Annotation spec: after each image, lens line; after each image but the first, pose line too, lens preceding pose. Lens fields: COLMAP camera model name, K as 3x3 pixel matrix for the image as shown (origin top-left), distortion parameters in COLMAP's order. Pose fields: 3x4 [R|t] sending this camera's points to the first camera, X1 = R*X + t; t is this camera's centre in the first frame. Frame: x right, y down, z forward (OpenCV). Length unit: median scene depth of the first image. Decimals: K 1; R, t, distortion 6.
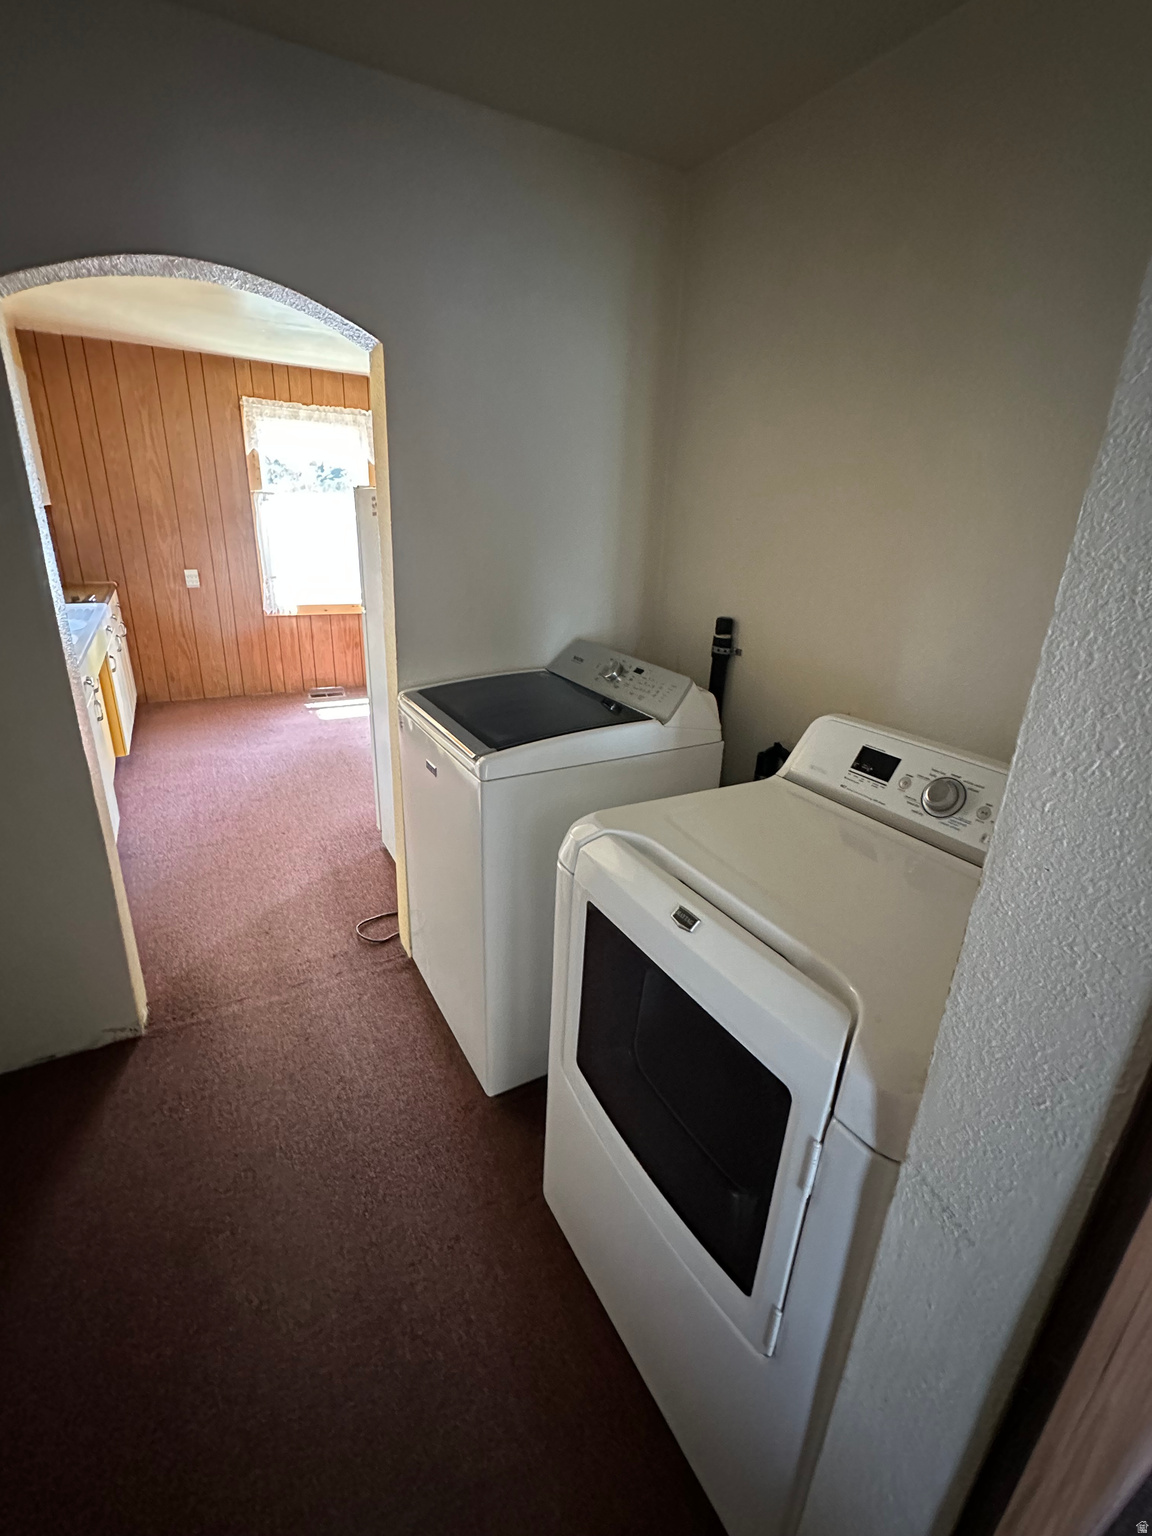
lens RADIAL K [[678.2, 0, 575.8], [0, 678.2, 768.4], [0, 0, 1]] dist [-0.003411, 0.000978]
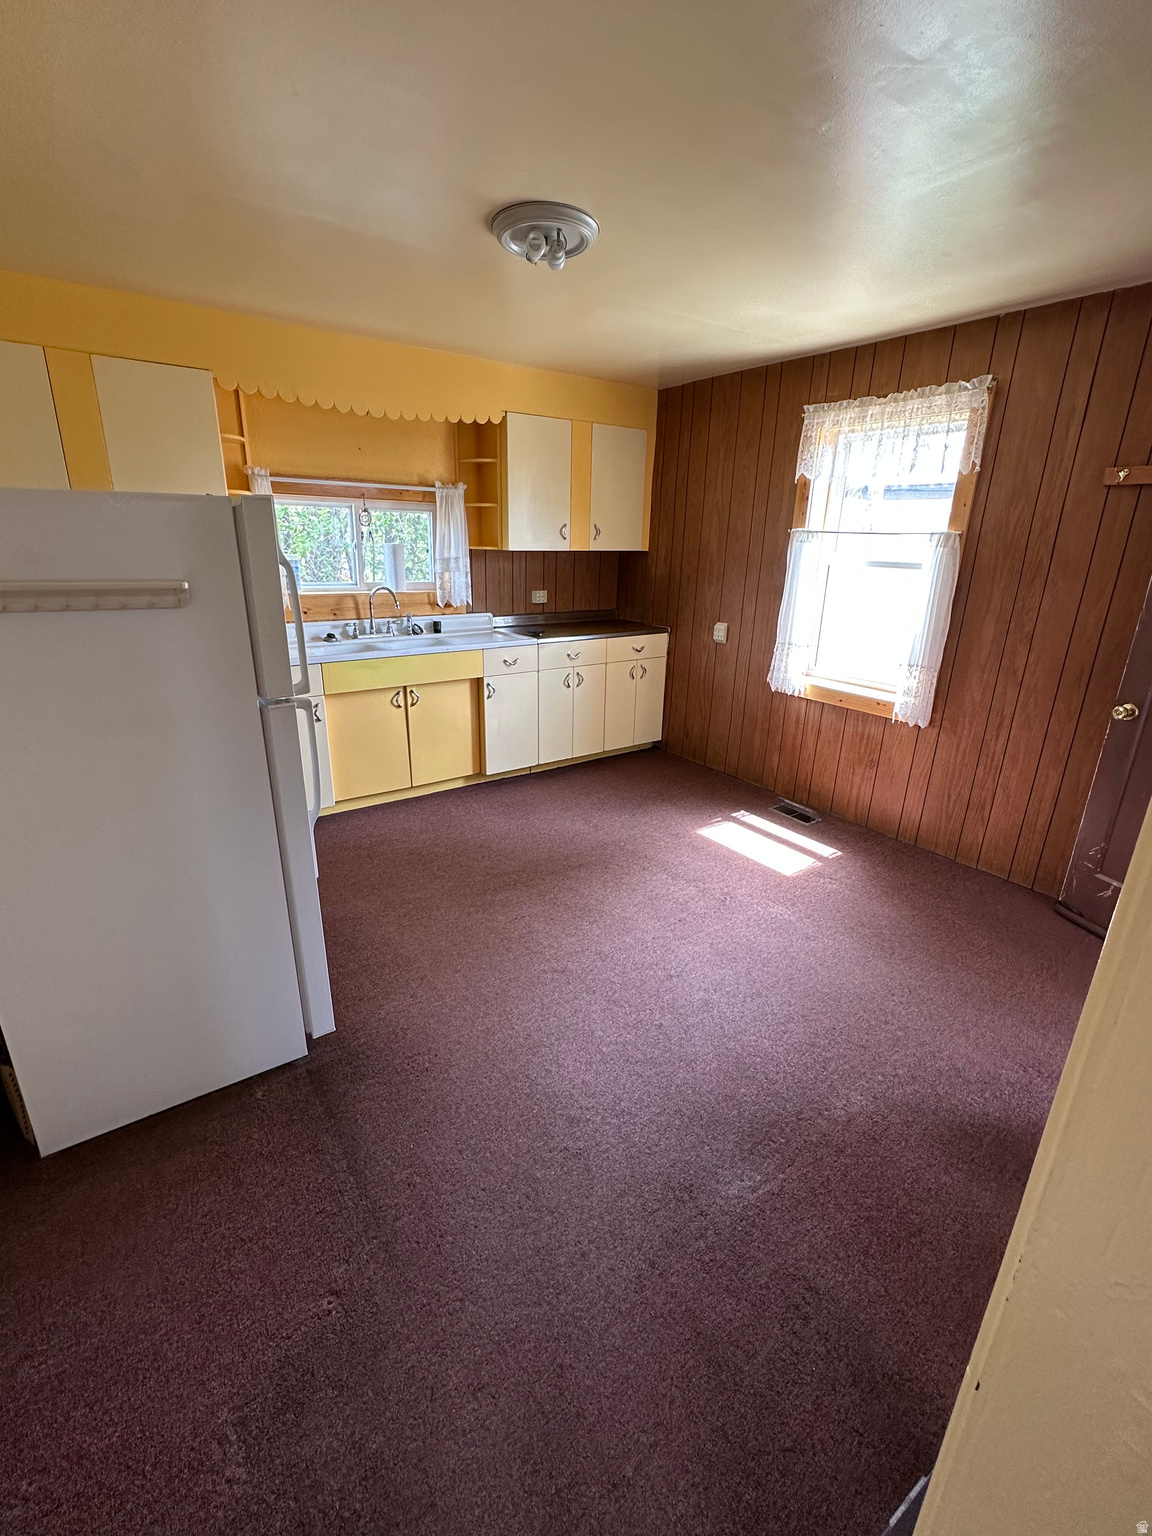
lens RADIAL K [[678.2, 0, 575.9], [0, 678.2, 764.1], [0, 0, 1]] dist [-0.003411, 0.000978]
pose [[0.085881, 0.277594, -0.956852, 0.290824], [-0.362035, 0.903444, 0.229606, -0.256841], [0.928200, 0.326695, 0.178088, 0.717802]]
